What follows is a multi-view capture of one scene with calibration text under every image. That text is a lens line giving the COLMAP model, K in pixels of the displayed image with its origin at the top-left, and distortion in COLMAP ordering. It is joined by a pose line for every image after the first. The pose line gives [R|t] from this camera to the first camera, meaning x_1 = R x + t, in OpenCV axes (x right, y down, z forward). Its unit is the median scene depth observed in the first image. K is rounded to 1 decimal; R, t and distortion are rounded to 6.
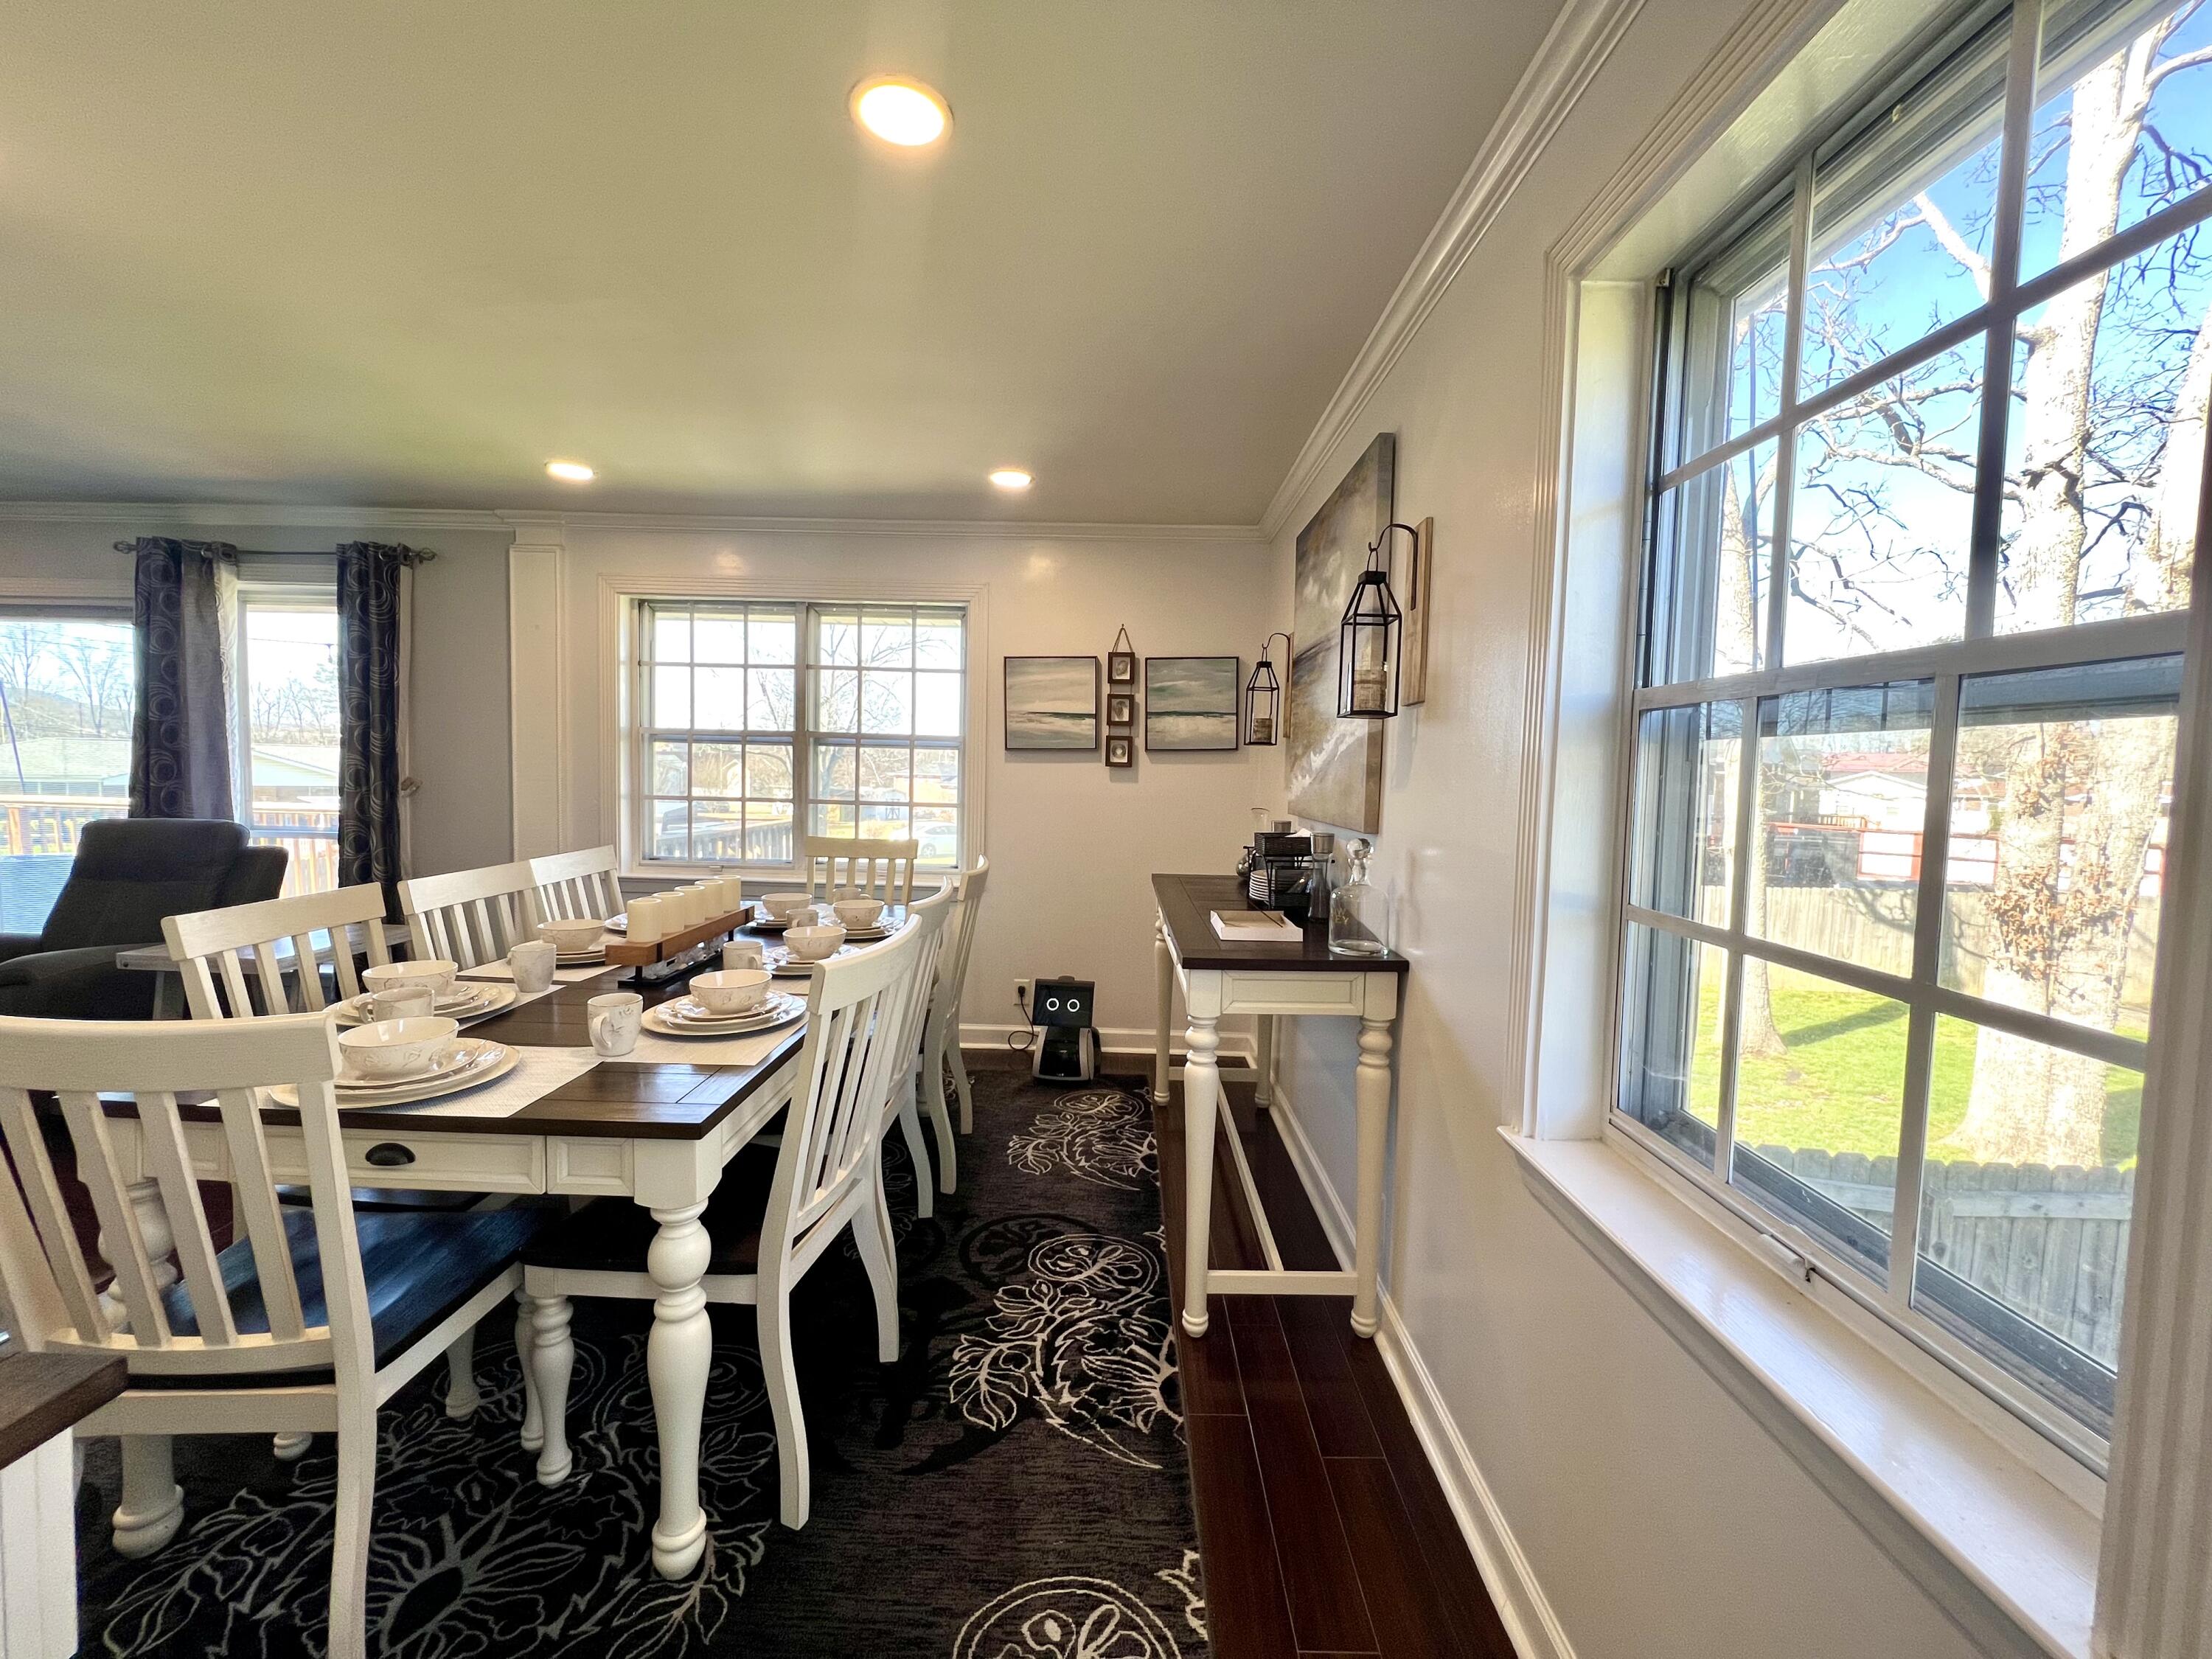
lens RADIAL K [[885.7, 0, 1110.6], [0, 885.7, 827.6], [0, 0, 1]] dist [-0.002442, 0.000203]
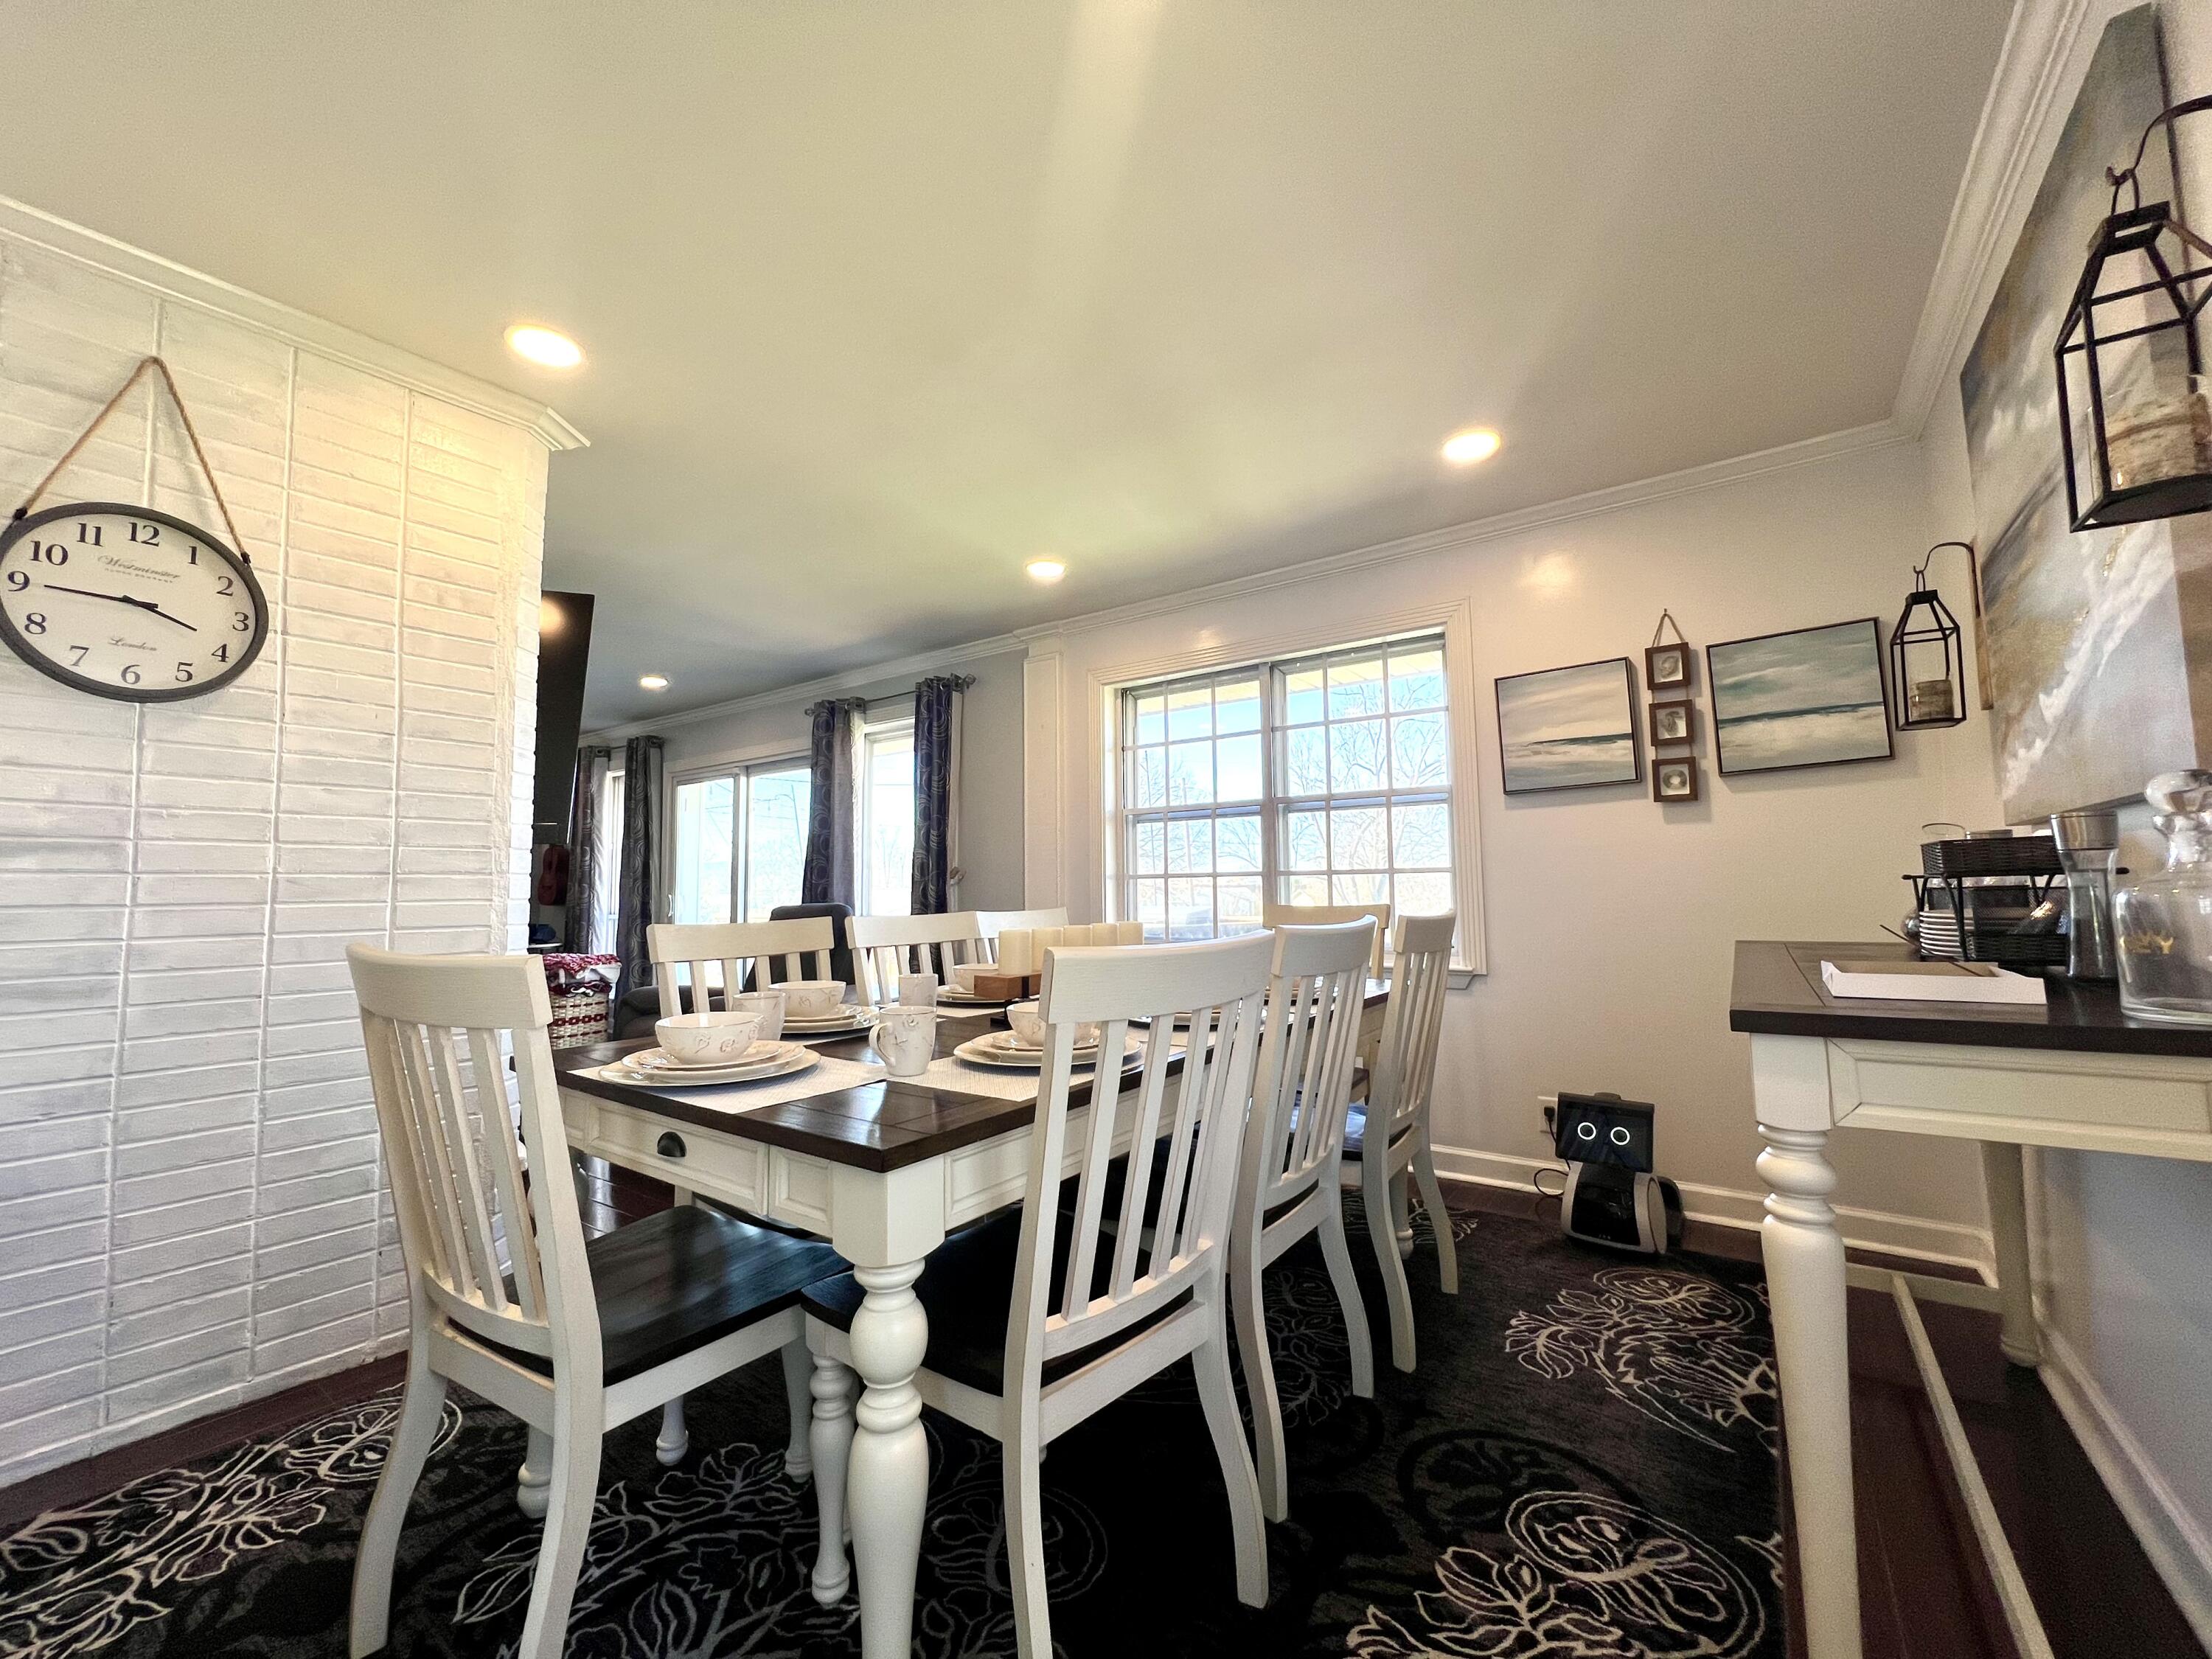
lens RADIAL K [[885.7, 0, 1106.9], [0, 885.7, 830.3], [0, 0, 1]] dist [-0.002442, 0.000203]
pose [[0.811931, -0.080936, -0.578115, 0.051975], [-0.003469, 0.989655, -0.143424, 0.064873], [0.583743, 0.118456, 0.803251, 0.178814]]
